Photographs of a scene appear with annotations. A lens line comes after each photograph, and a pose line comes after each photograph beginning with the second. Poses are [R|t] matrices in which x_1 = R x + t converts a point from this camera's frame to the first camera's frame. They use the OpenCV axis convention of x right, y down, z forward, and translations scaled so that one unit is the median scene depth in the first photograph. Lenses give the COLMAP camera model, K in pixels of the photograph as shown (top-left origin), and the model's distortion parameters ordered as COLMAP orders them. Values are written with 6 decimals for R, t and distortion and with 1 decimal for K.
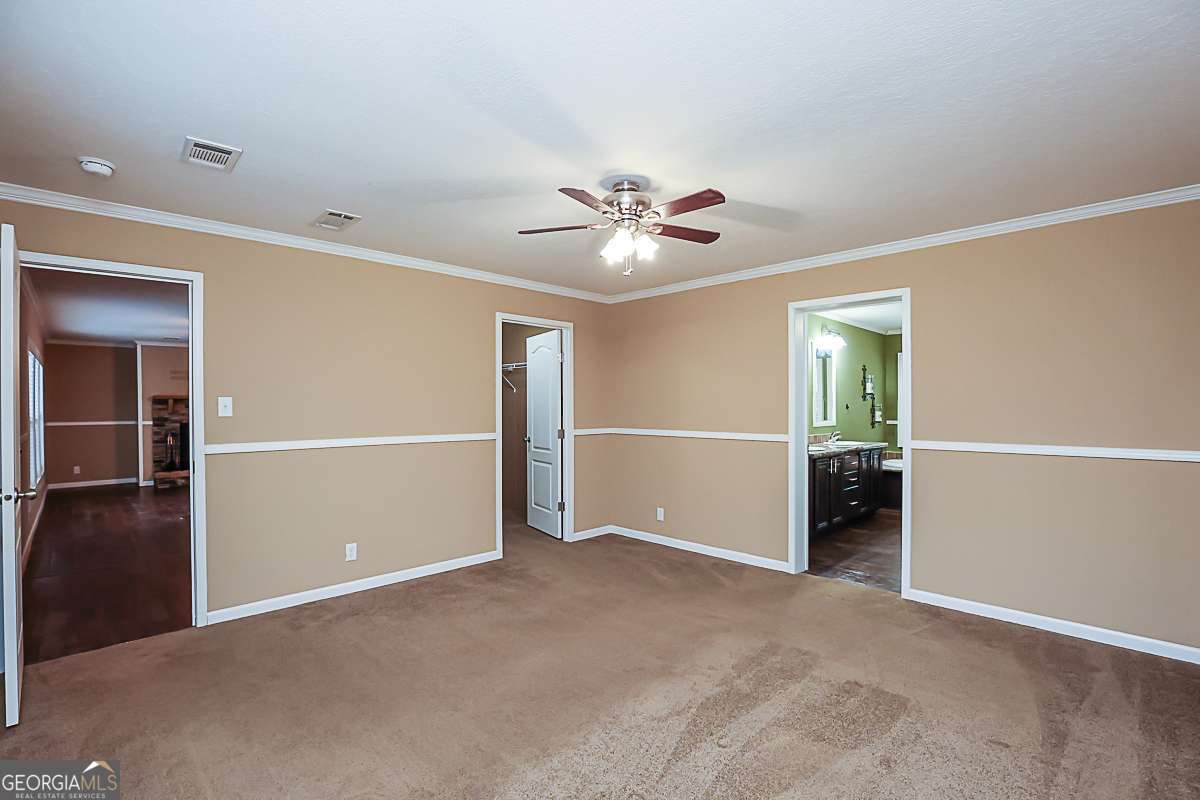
lens RADIAL K [[549.6, 0, 603.9], [0, 549.6, 404.1], [0, 0, 1]] dist [-0.025833, -0.000237]
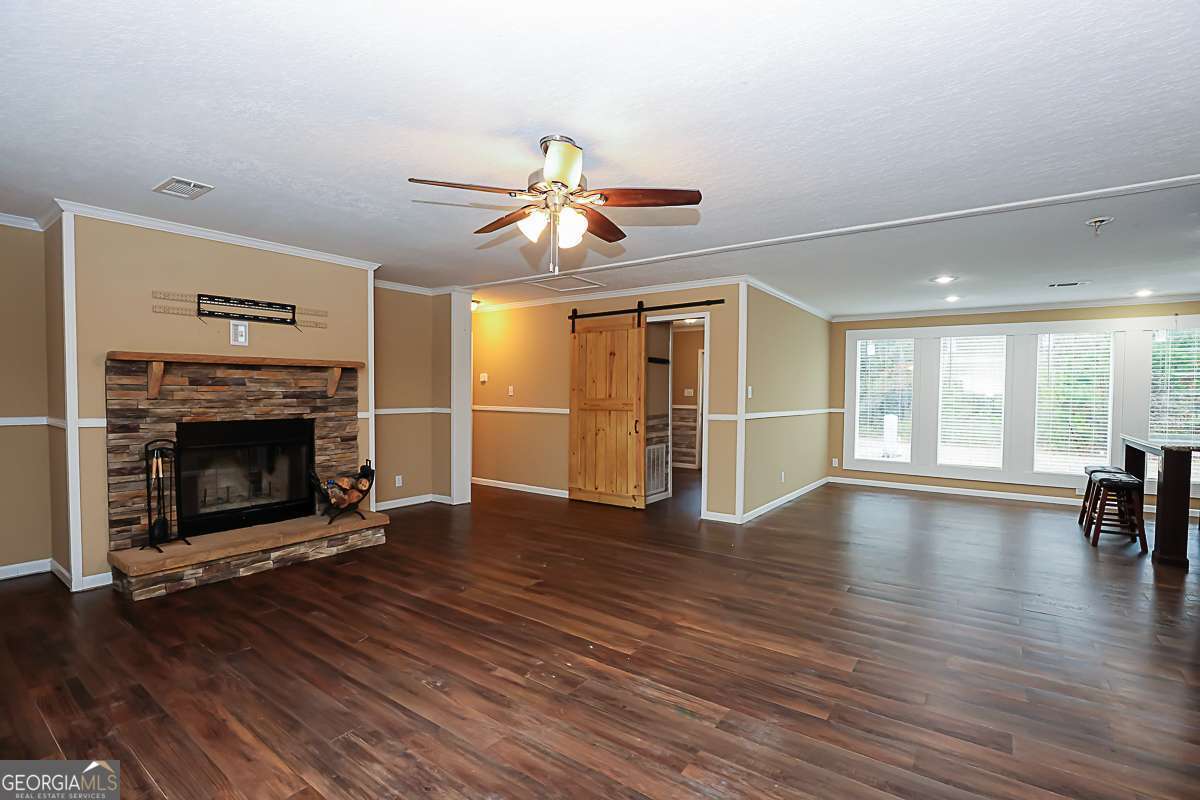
lens RADIAL K [[549.6, 0, 595.4], [0, 549.6, 397.0], [0, 0, 1]] dist [-0.025833, -0.000237]
pose [[0.985074, 0.003181, 0.172102, -0.553640], [-0.005175, 0.999925, 0.011137, 0.010232], [-0.172053, -0.011861, 0.985016, 0.557756]]
